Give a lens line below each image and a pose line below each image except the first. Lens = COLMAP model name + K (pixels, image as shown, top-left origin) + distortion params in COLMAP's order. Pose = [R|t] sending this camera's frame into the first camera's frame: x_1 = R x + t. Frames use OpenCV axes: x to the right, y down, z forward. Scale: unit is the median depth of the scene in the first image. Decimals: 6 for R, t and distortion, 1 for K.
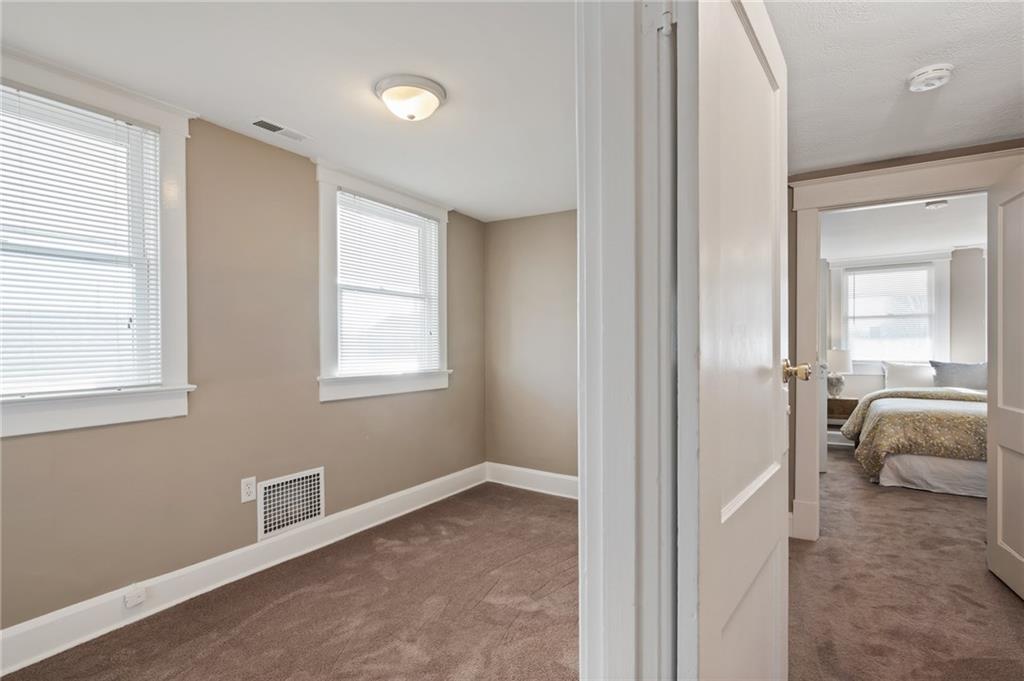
lens RADIAL K [[493.2, 0, 525.5], [0, 493.2, 351.8], [0, 0, 1]] dist [-0.001376, -0.000218]
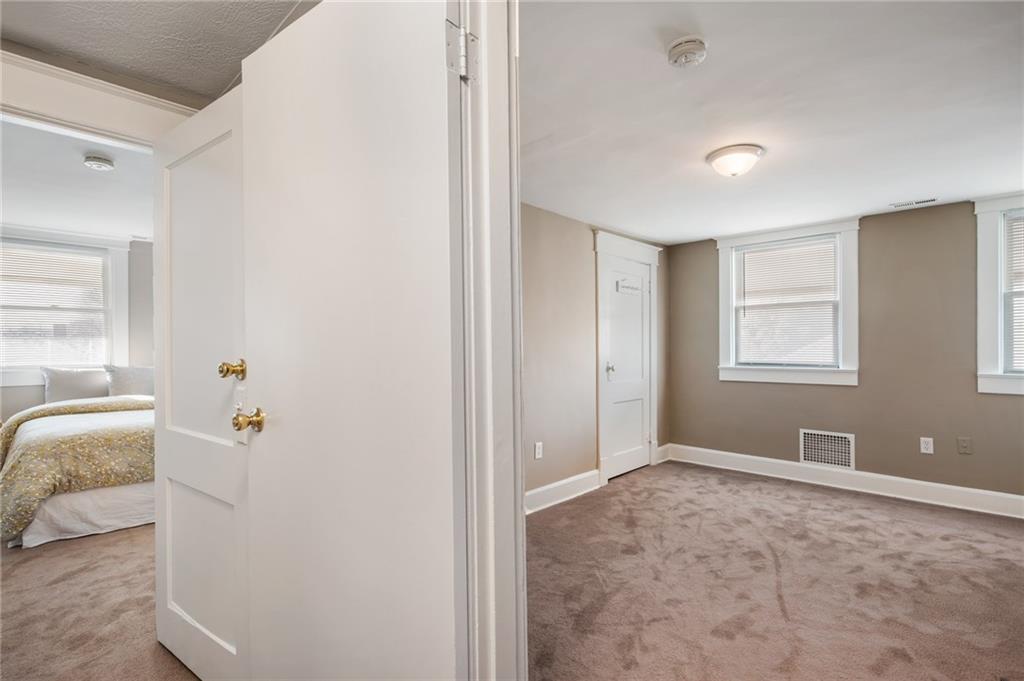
lens RADIAL K [[493.2, 0, 525.5], [0, 493.2, 351.8], [0, 0, 1]] dist [-0.001376, -0.000218]
pose [[0.197696, -0.006310, 0.980243, 0.183454], [0.007931, 0.999957, 0.004838, -0.003205], [-0.980231, 0.006818, 0.197738, 0.171480]]
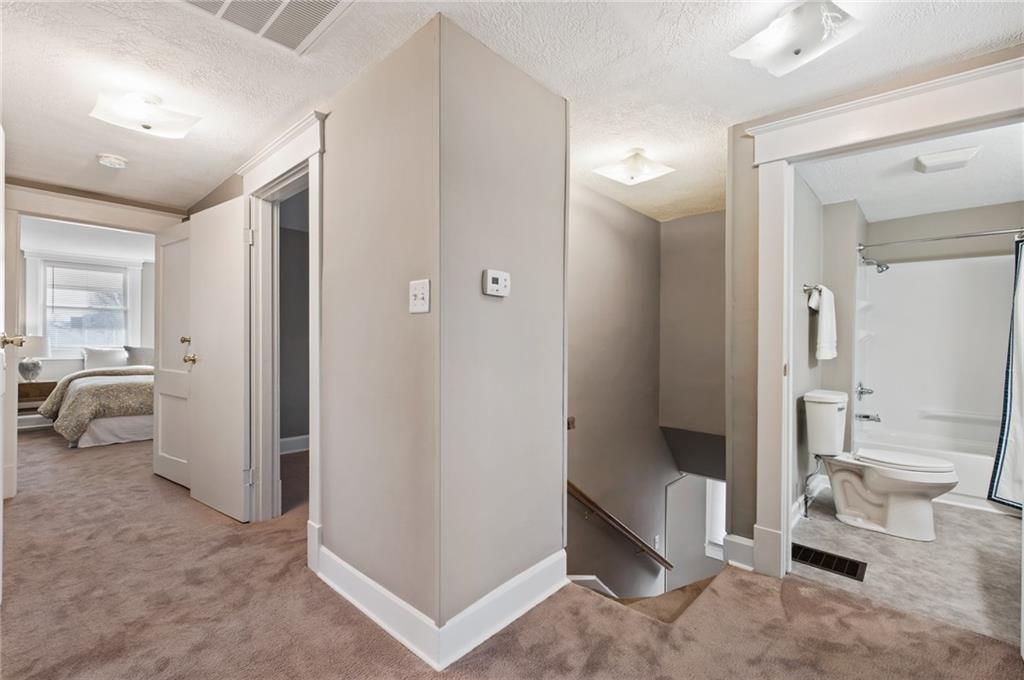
lens RADIAL K [[442.4, 0, 500.7], [0, 442.4, 338.8], [0, 0, 1]] dist [0.002782, 0.000846]
pose [[0.189652, 0.008569, 0.981814, -0.154073], [0.000768, 0.999960, -0.008876, 0.014222], [-0.981851, 0.002438, 0.189638, -0.223824]]
